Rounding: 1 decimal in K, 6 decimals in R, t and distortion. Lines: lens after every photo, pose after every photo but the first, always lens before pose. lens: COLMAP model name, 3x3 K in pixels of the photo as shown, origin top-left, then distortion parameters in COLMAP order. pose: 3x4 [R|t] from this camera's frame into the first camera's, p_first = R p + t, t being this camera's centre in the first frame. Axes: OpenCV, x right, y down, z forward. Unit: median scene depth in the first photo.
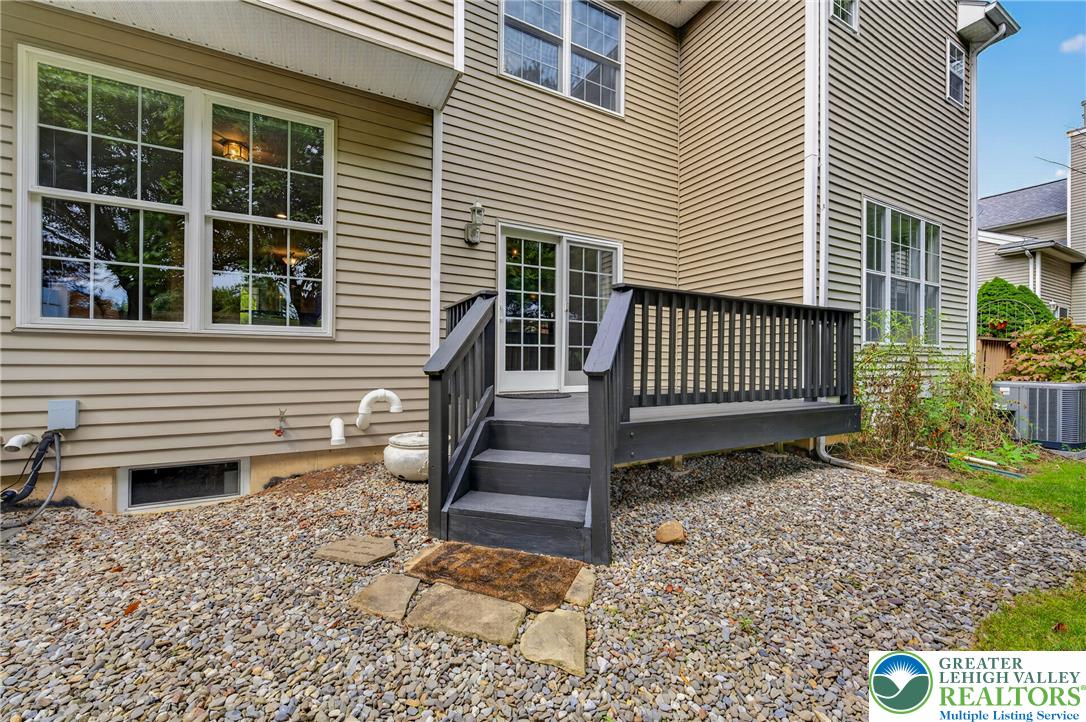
lens RADIAL K [[426.6, 0, 547.0], [0, 426.6, 361.6], [0, 0, 1]] dist [-0.002867, -0.000161]
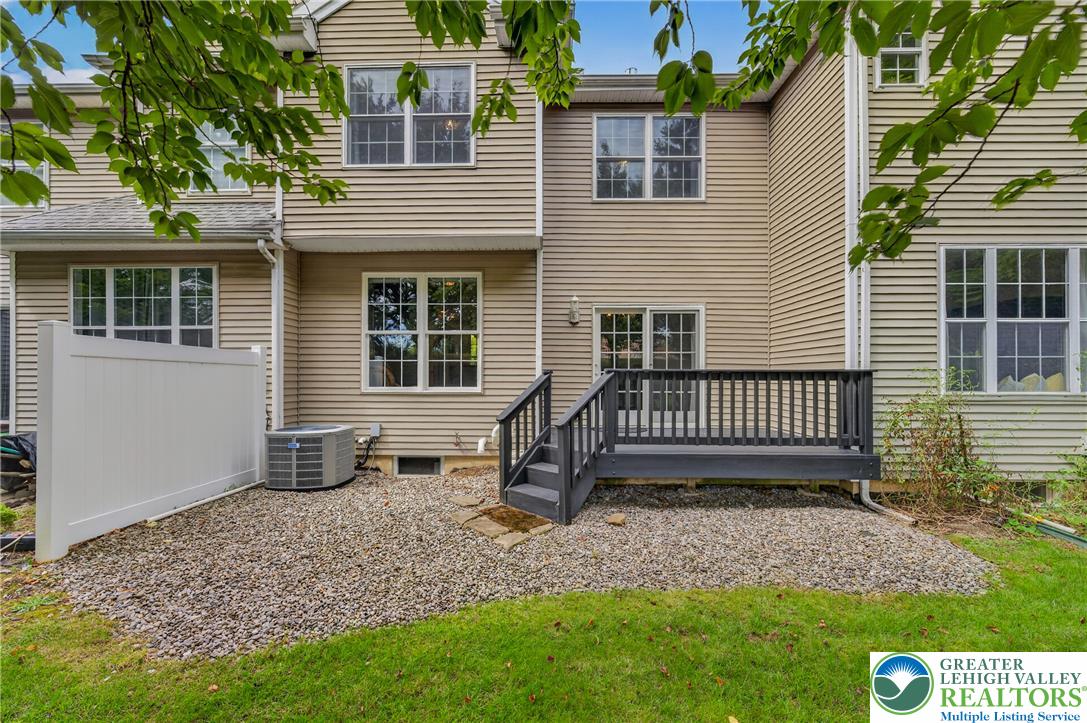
lens RADIAL K [[427.0, 0, 539.8], [0, 427.0, 379.2], [0, 0, 1]] dist [-0.002867, -0.000161]
pose [[0.871153, -0.005243, -0.490983, 0.623450], [0.002139, 0.999974, -0.006884, -0.107894], [0.491007, 0.004947, 0.871142, -0.465731]]
